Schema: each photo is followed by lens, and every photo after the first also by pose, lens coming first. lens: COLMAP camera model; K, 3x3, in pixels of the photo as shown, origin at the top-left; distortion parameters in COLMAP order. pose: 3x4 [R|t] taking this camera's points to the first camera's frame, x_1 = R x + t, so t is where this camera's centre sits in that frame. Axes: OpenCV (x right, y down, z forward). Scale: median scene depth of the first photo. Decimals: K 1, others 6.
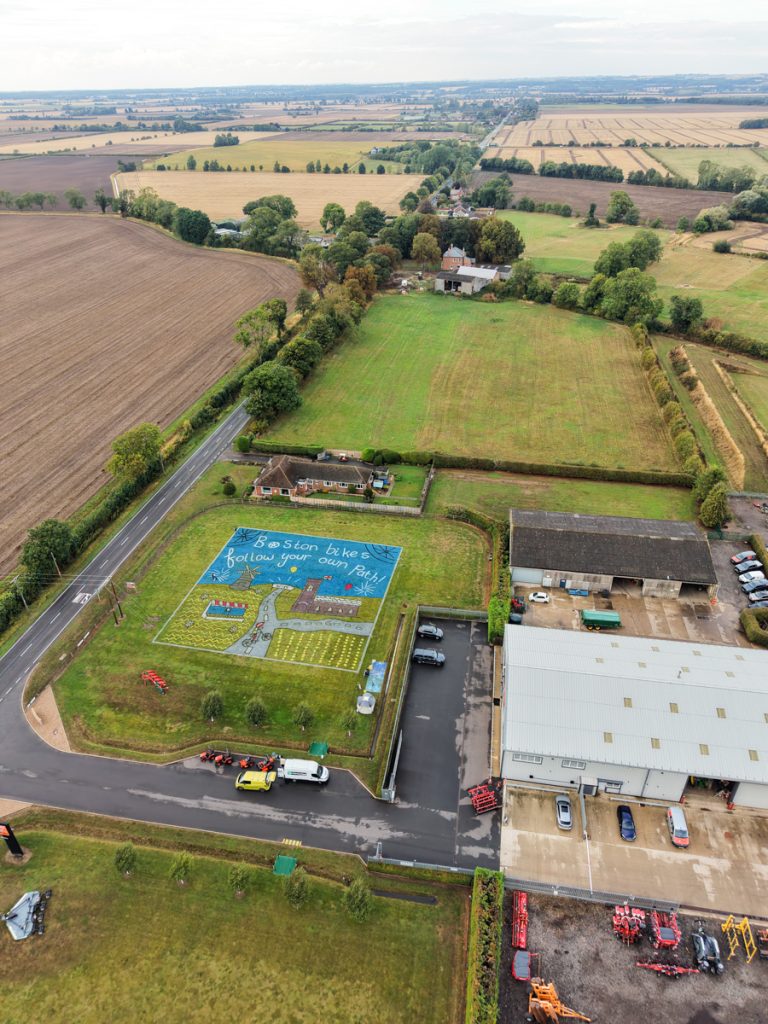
lens RADIAL K [[698.6, 0, 385.0], [0, 698.6, 504.6], [0, 0, 1]] dist [0.041994, -0.045178]
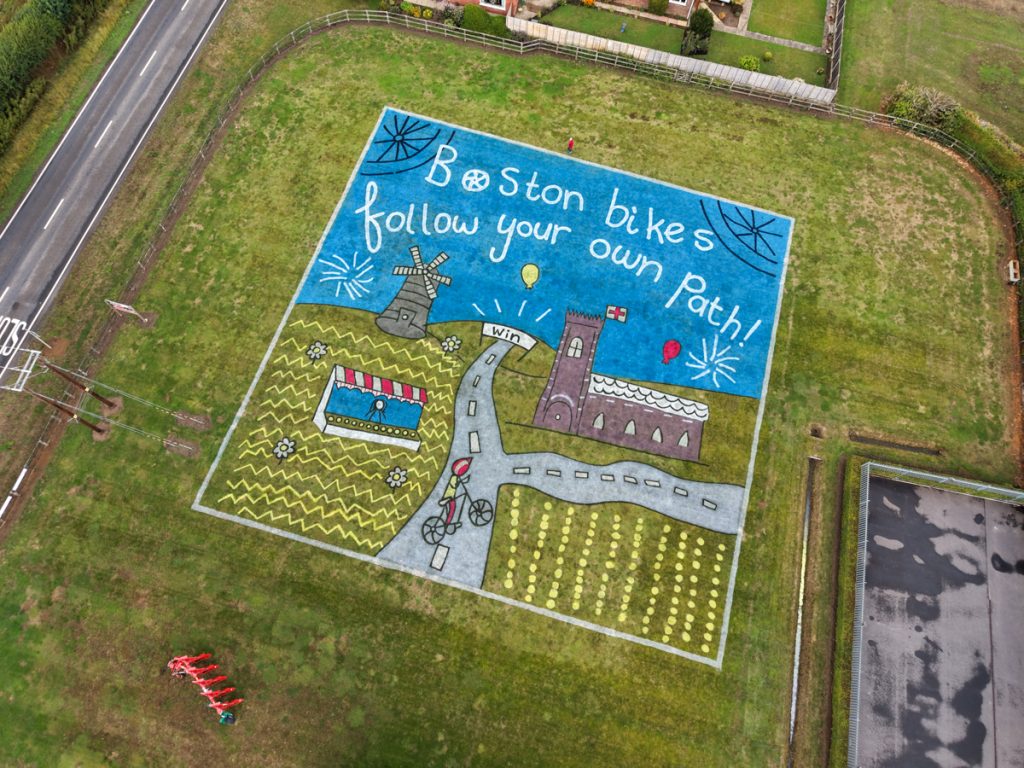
lens RADIAL K [[698.6, 0, 507.4], [0, 698.6, 379.3], [0, 0, 1]] dist [0.041994, -0.045178]
pose [[0.996292, 0.080754, 0.029698, -0.148625], [-0.082625, 0.801637, 0.592074, -0.094984], [0.024005, -0.592332, 0.805336, 0.625159]]
